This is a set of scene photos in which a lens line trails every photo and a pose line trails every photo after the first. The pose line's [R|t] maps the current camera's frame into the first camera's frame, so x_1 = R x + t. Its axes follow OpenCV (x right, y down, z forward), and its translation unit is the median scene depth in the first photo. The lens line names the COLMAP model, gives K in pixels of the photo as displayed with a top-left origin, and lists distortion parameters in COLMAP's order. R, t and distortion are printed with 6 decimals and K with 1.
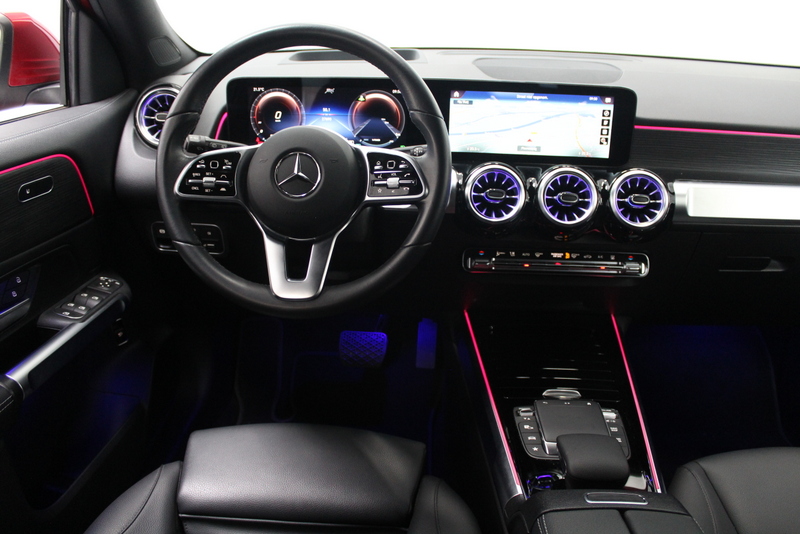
lens RADIAL K [[649.9, 0, 402.1], [0, 649.9, 258.4], [0, 0, 1]] dist [-0.158935, 0.119269]
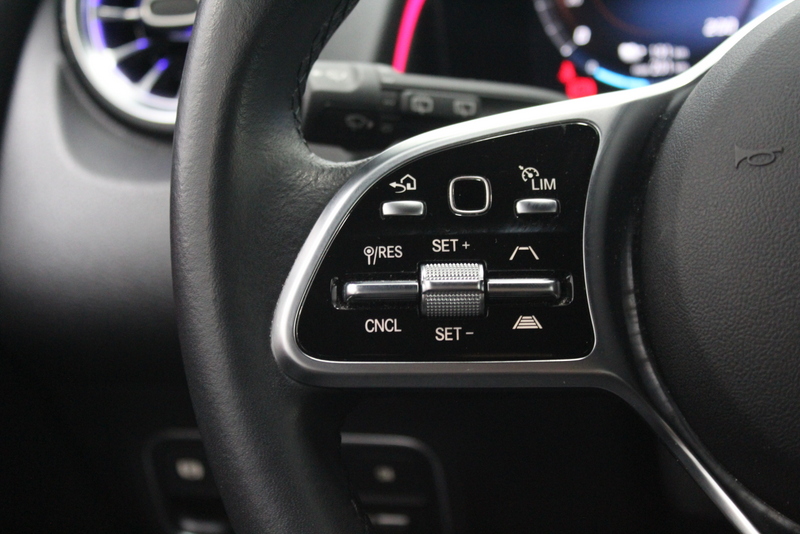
lens RADIAL K [[1482.4, 0, 400.8], [0, 1482.4, 260.5], [0, 0, 1]] dist [0.066285, 0.000000]
pose [[0.980734, -0.063561, -0.184716, -0.206838], [0.049578, 0.995612, -0.079364, -0.082247], [0.188950, 0.068677, 0.979582, 0.497252]]
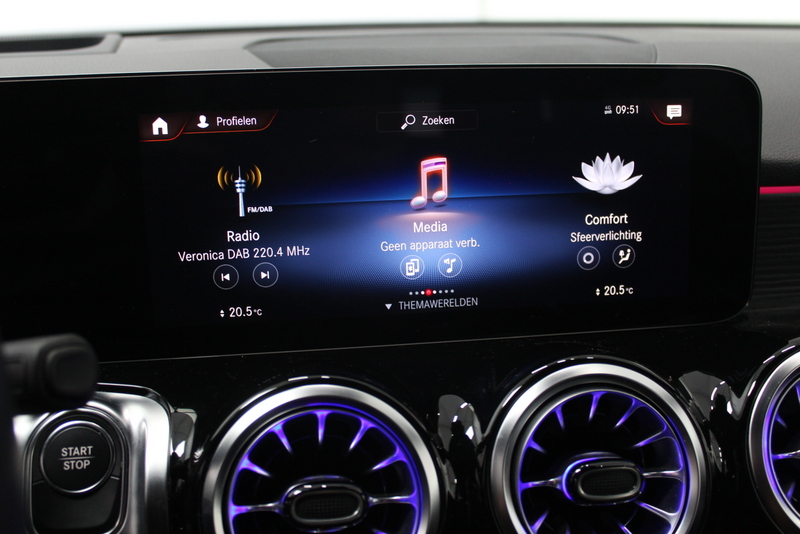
lens RADIAL K [[835.0, 0, 398.9], [0, 835.0, 262.1], [0, 0, 1]] dist [-0.072628, 0.000000]
pose [[0.979727, -0.082910, 0.182377, 0.122369], [0.105992, 0.987017, -0.120680, -0.150407], [-0.170004, 0.137564, 0.975794, 0.674044]]
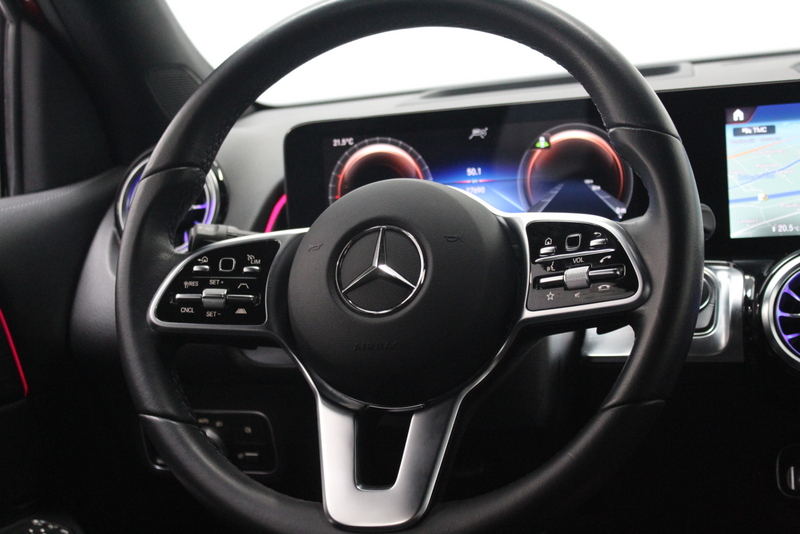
lens RADIAL K [[1310.3, 0, 408.0], [0, 1310.3, 262.4], [0, 0, 1]] dist [-0.021463, 0.000000]
pose [[0.961215, -0.062696, -0.268580, 0.108383], [-0.007624, 0.967407, -0.253113, 0.100149], [0.275695, 0.245344, 0.929408, 0.068643]]
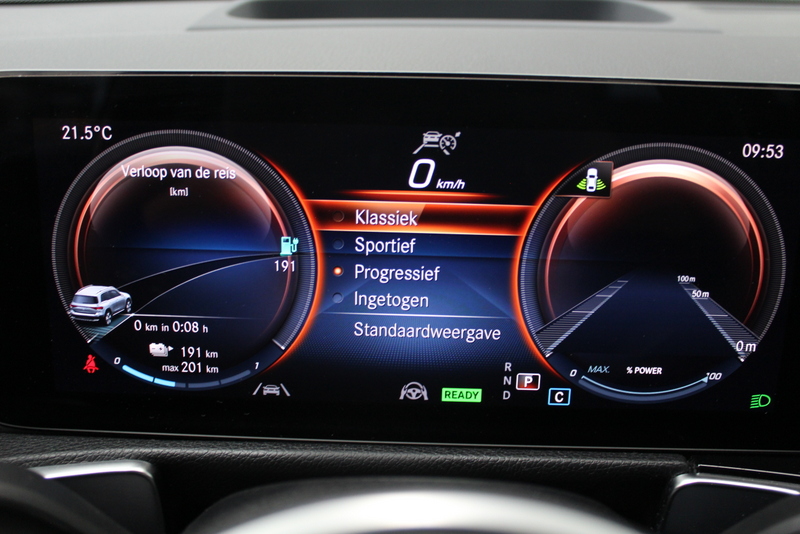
lens RADIAL K [[835.0, 0, 403.7], [0, 835.0, 269.6], [0, 0, 1]] dist [-0.072628, 0.000000]
pose [[0.998809, -0.008440, 0.048062, -0.145863], [0.010912, 0.998618, -0.051401, -0.221419], [-0.047562, 0.051865, 0.997521, 0.787873]]
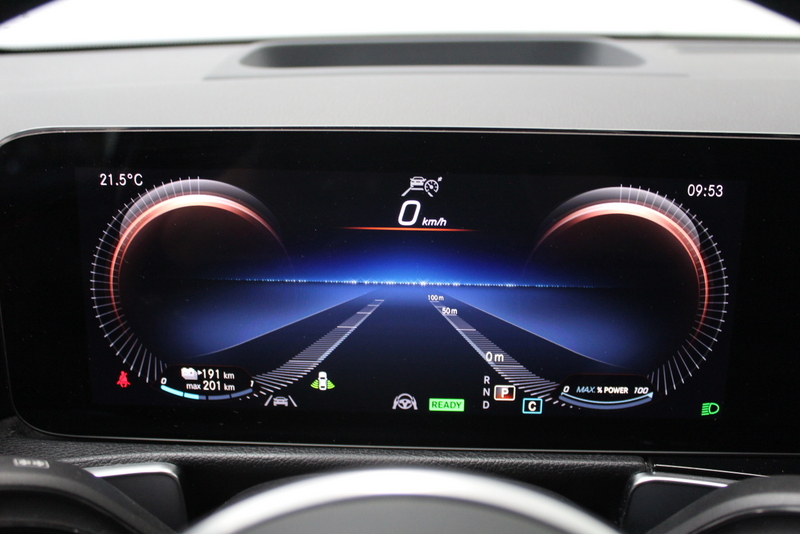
lens RADIAL K [[835.0, 0, 402.9], [0, 835.0, 269.5], [0, 0, 1]] dist [-0.072628, 0.000000]
pose [[0.999255, -0.014365, 0.035809, -0.140428], [0.017042, 0.996992, -0.075609, -0.221424], [-0.034615, 0.076163, 0.996494, 0.742333]]
